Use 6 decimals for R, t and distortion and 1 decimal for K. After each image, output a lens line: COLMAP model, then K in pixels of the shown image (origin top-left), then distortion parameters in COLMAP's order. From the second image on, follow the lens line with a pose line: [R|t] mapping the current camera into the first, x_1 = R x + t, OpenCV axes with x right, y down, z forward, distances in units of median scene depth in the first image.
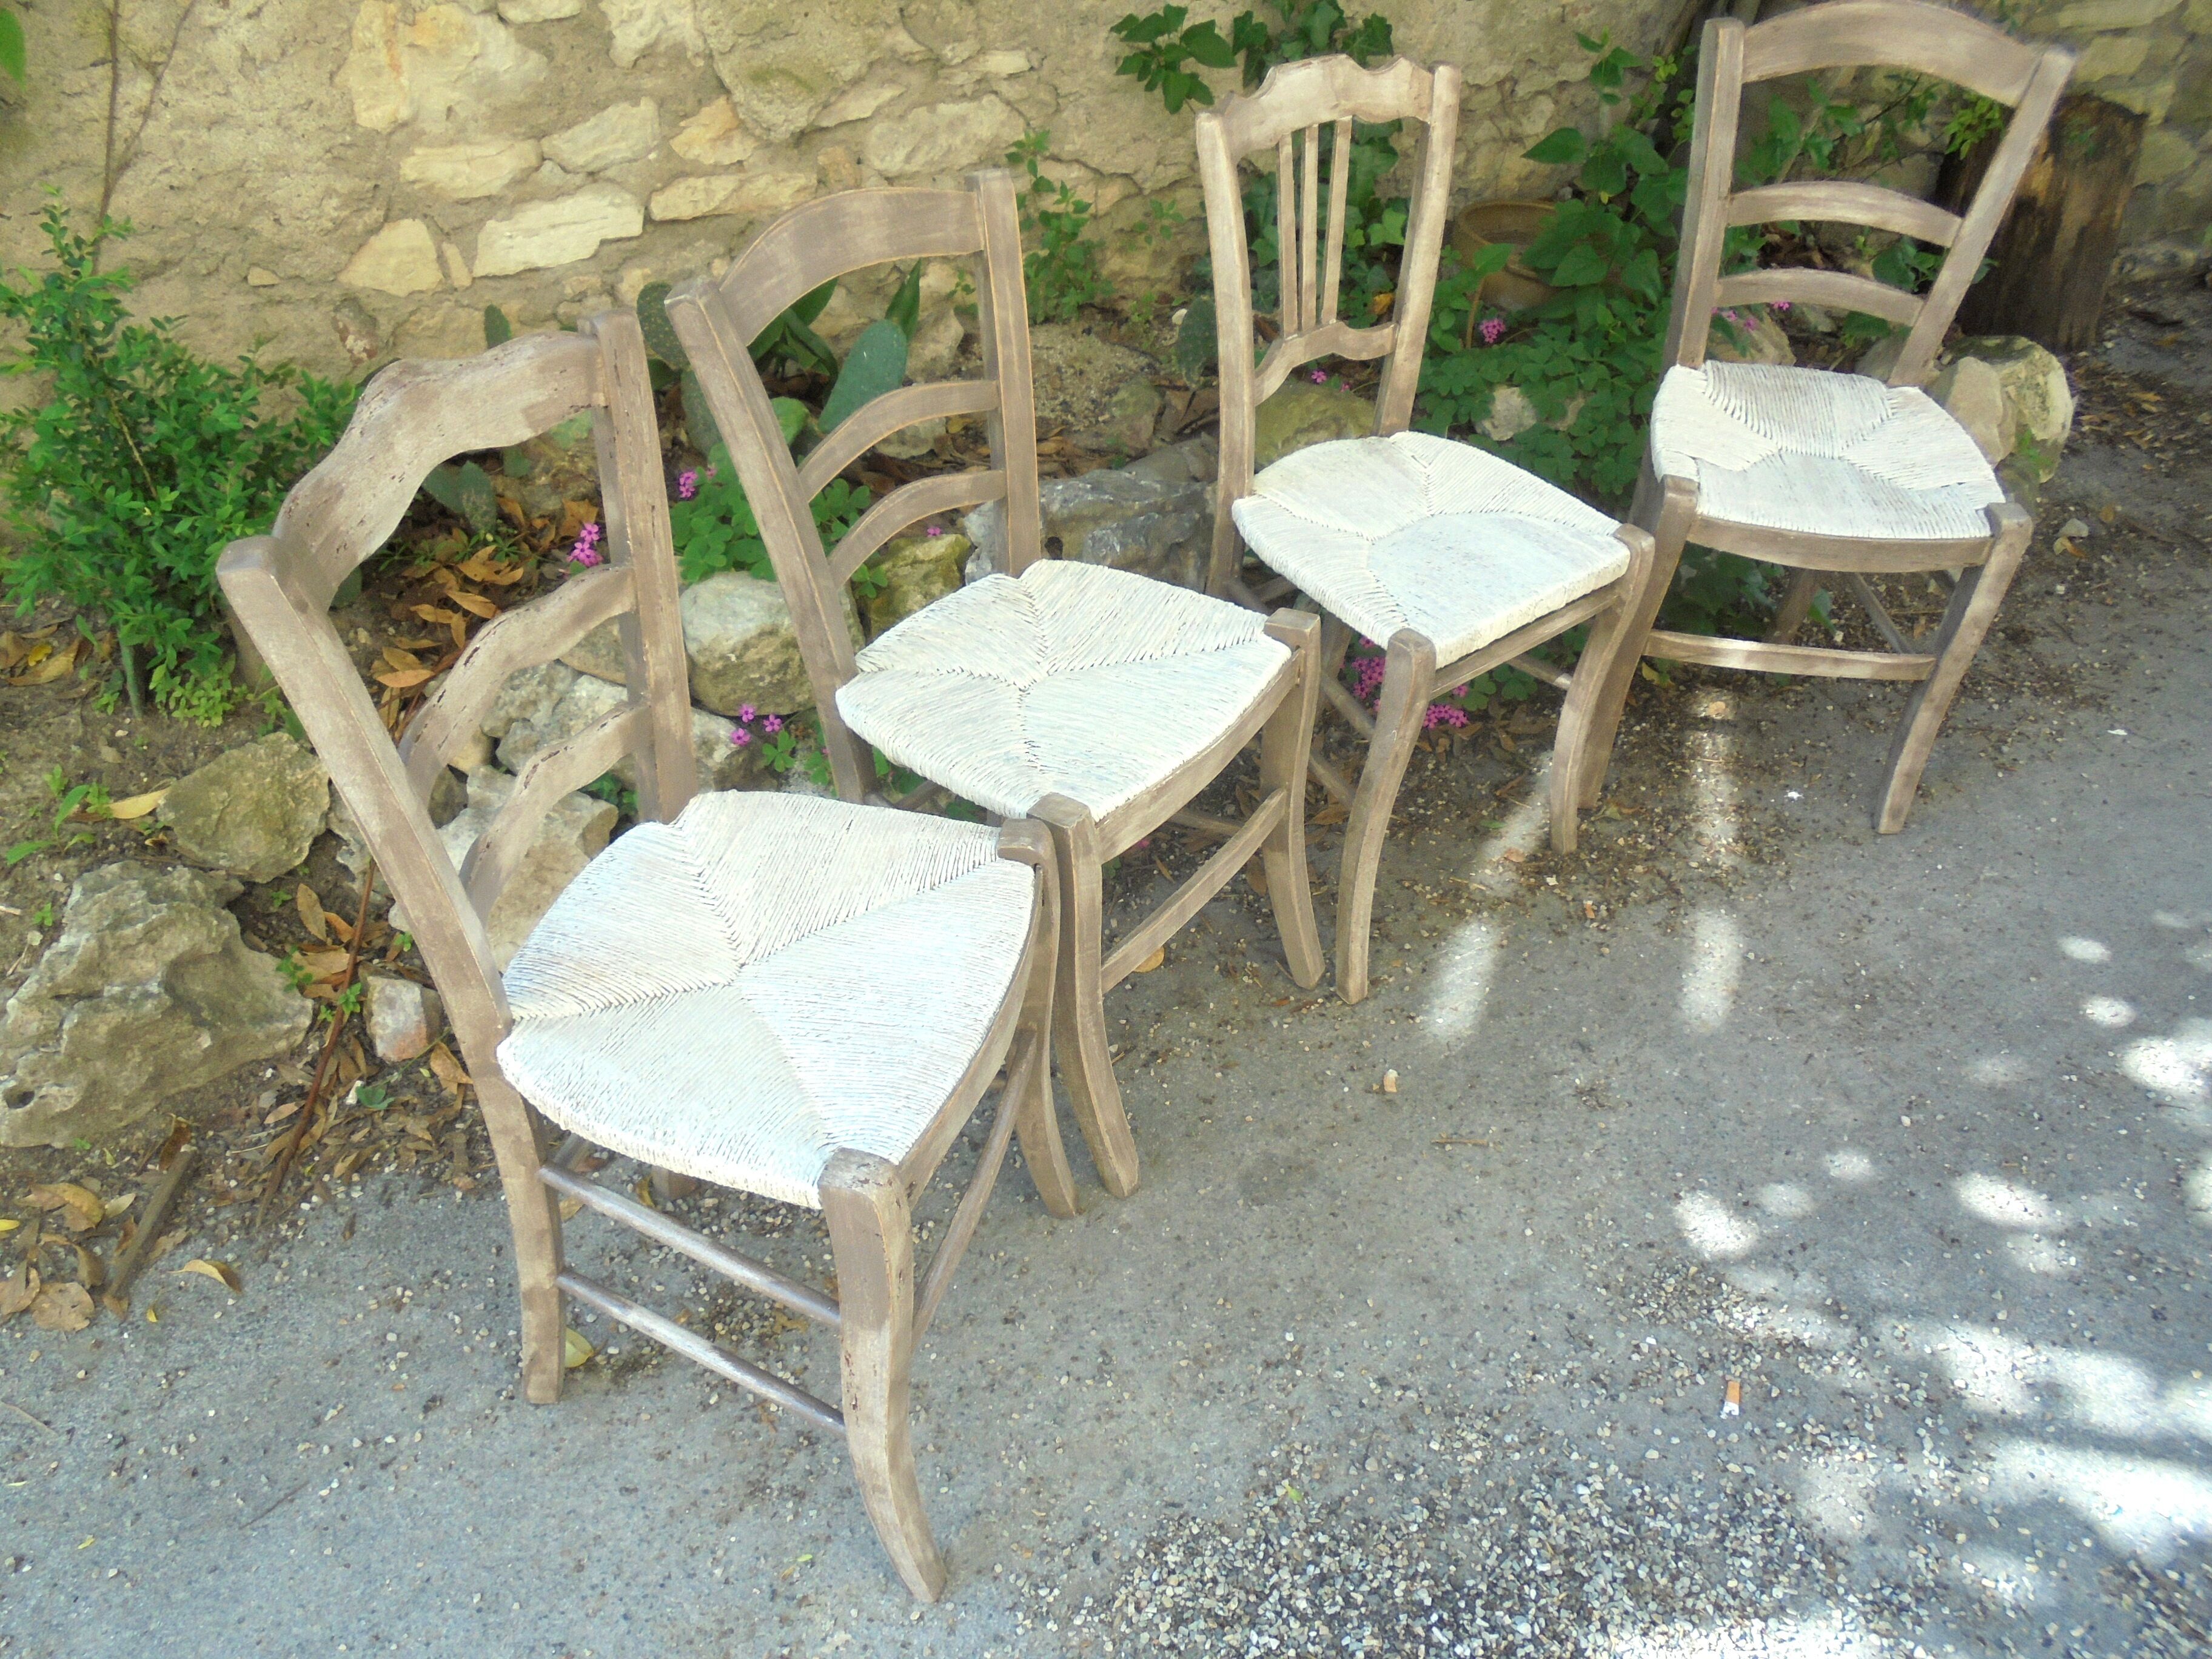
lens RADIAL K [[1689.1, 0, 1093.1], [0, 1689.1, 822.1], [0, 0, 1]] dist [-0.117517, 0.102277]
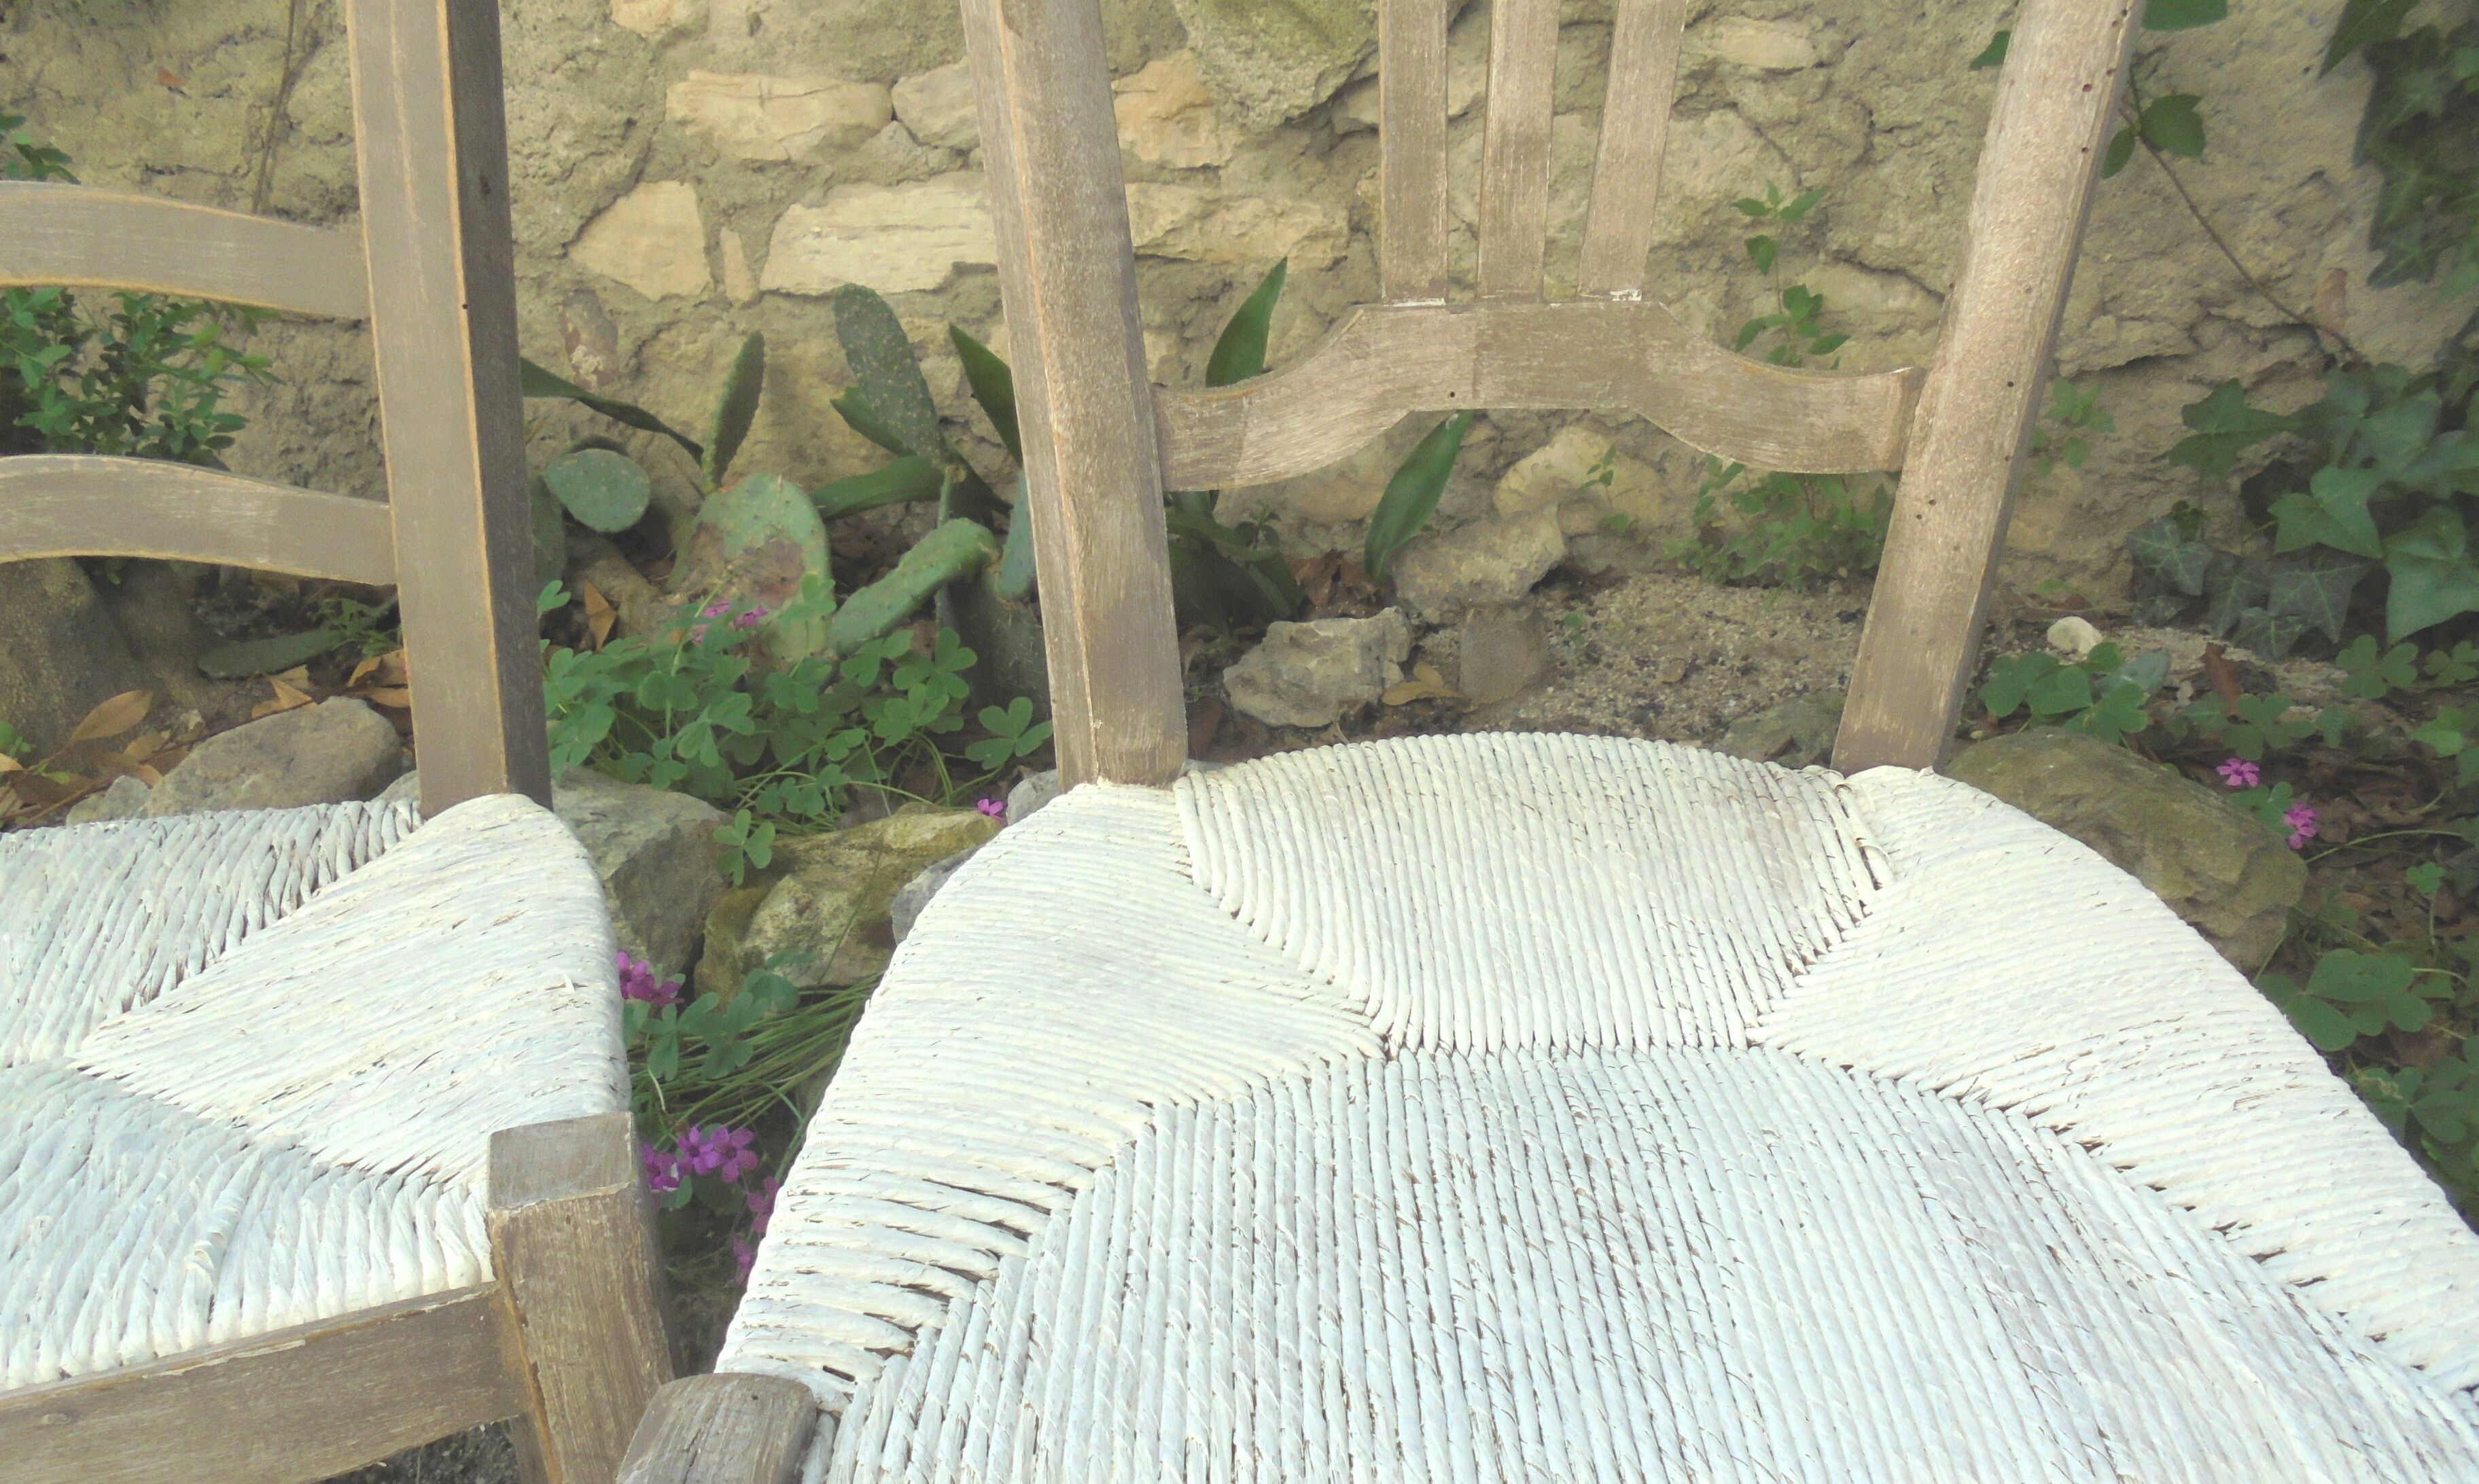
lens RADIAL K [[1906.5, 0, 1225.8], [0, 1906.5, 914.6], [0, 0, 1]] dist [-0.125538, 0.111291]
pose [[0.755434, 0.260891, -0.601046, 0.258552], [-0.381357, 0.920999, -0.079545, -0.125035], [0.532810, 0.289304, 0.795246, 0.612495]]
